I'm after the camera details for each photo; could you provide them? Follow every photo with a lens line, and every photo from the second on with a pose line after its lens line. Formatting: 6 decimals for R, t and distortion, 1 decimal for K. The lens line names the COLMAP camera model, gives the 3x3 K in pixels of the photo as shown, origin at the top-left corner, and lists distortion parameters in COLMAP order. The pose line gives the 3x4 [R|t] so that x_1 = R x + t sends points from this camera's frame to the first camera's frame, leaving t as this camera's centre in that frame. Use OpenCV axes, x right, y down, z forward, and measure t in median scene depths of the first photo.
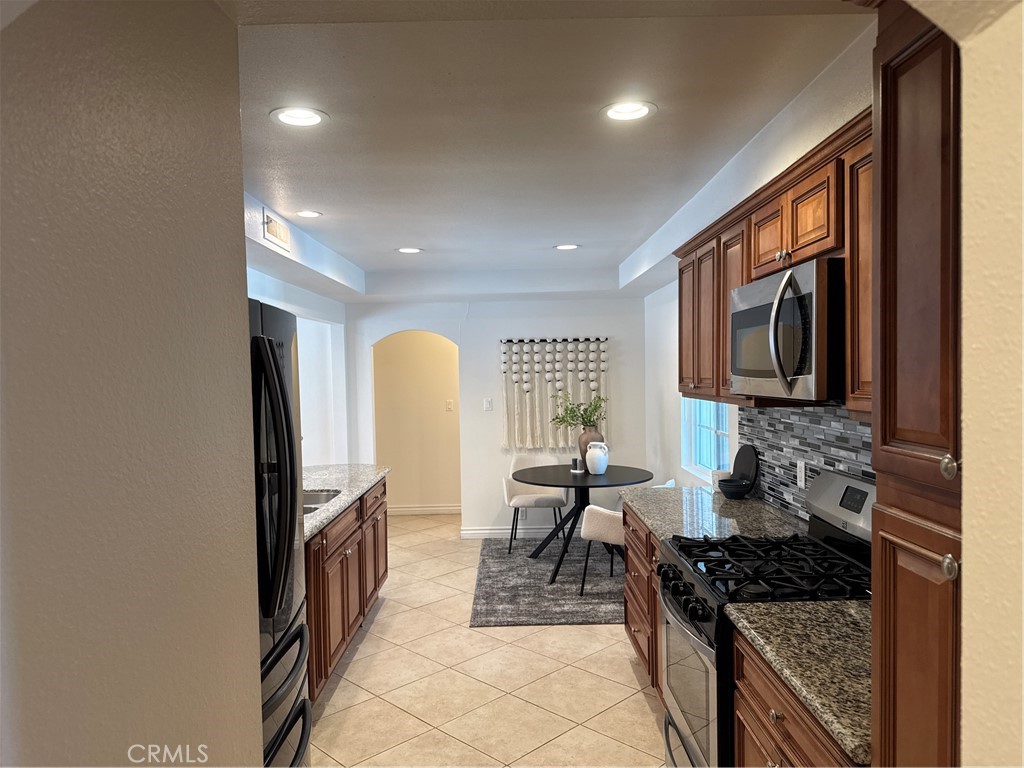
lens RADIAL K [[718.8, 0, 507.1], [0, 718.8, 390.2], [0, 0, 1]] dist [0.127177, -0.213211]
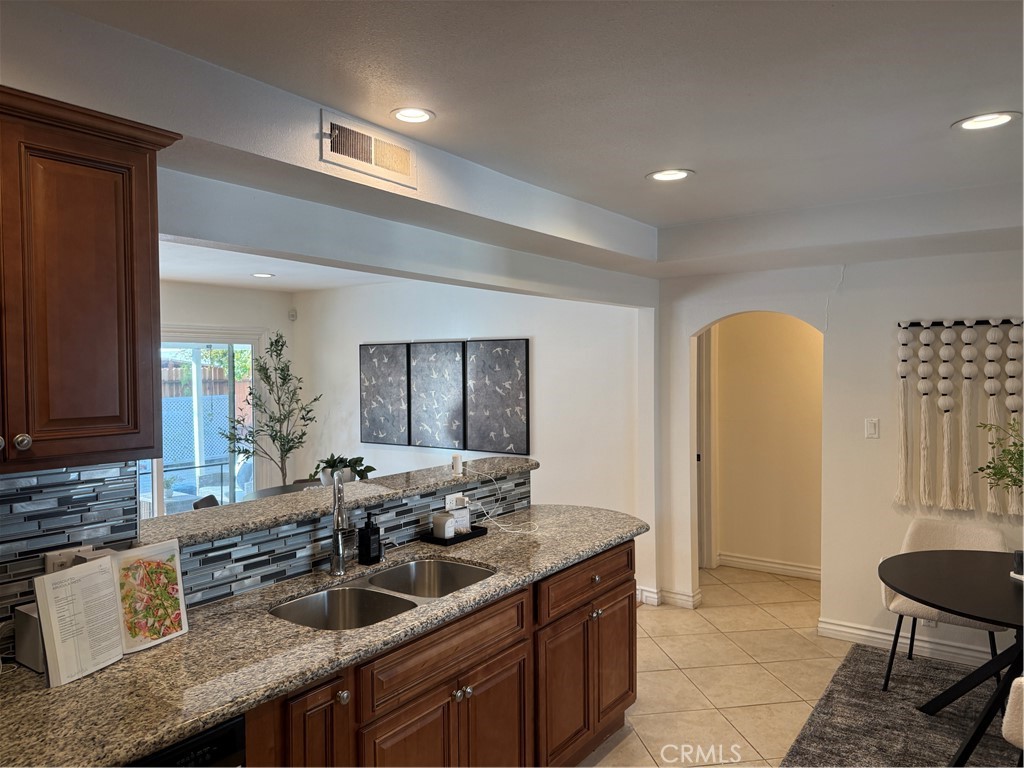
lens RADIAL K [[716.1, 0, 512.4], [0, 716.1, 388.3], [0, 0, 1]] dist [0.066231, -0.082063]
pose [[0.815364, 0.031451, -0.578094, 0.081028], [-0.025823, 0.999505, 0.017957, -0.017818], [0.578373, 0.000287, 0.815772, 0.320612]]
